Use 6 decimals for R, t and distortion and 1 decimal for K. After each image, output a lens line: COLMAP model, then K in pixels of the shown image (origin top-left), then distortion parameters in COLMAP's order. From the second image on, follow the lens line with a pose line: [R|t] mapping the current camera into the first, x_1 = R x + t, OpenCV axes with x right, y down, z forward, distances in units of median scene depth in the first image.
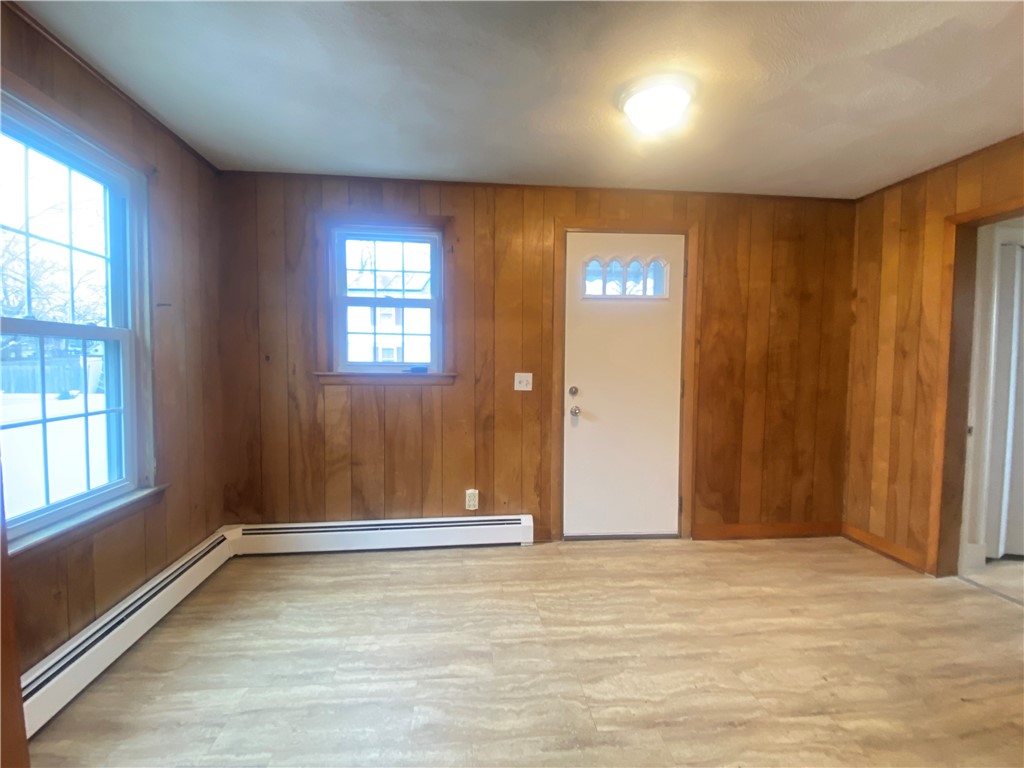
lens RADIAL K [[473.5, 0, 520.7], [0, 473.5, 377.6], [0, 0, 1]] dist [-0.007350, -0.006941]
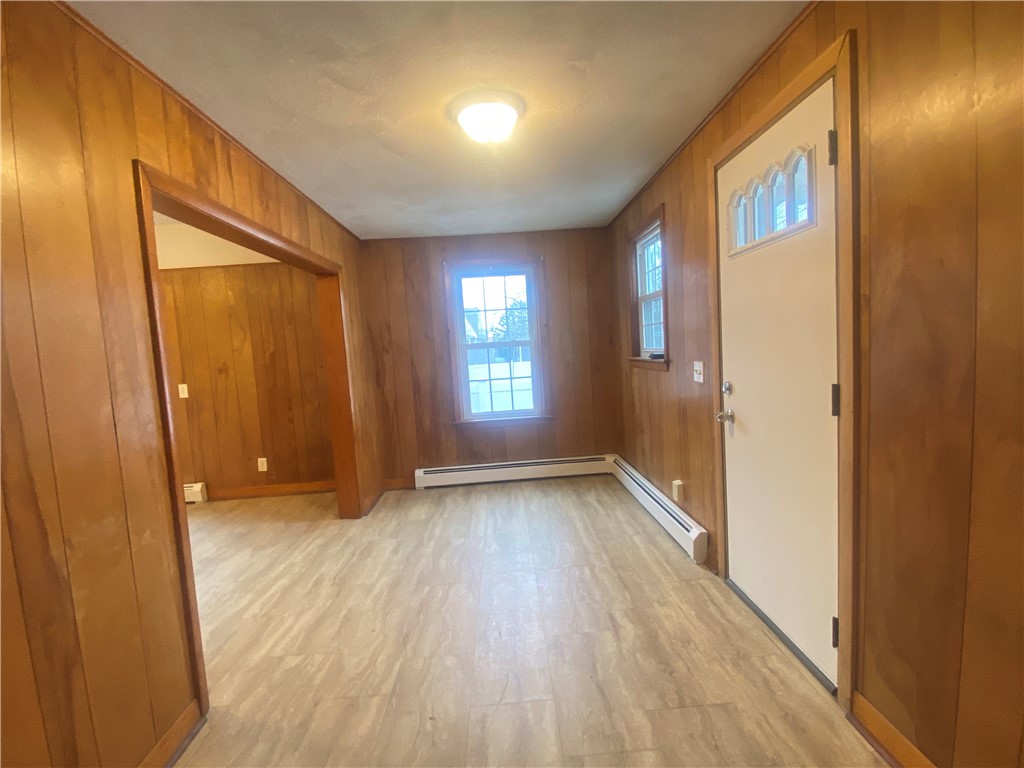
lens RADIAL K [[473.5, 0, 490.9], [0, 473.5, 375.5], [0, 0, 1]] dist [-0.007350, -0.006941]
pose [[-0.105582, 0.065888, -0.992225, 1.110442], [0.018876, 0.997756, 0.064247, -0.058481], [0.994231, -0.011946, -0.106589, 0.901631]]
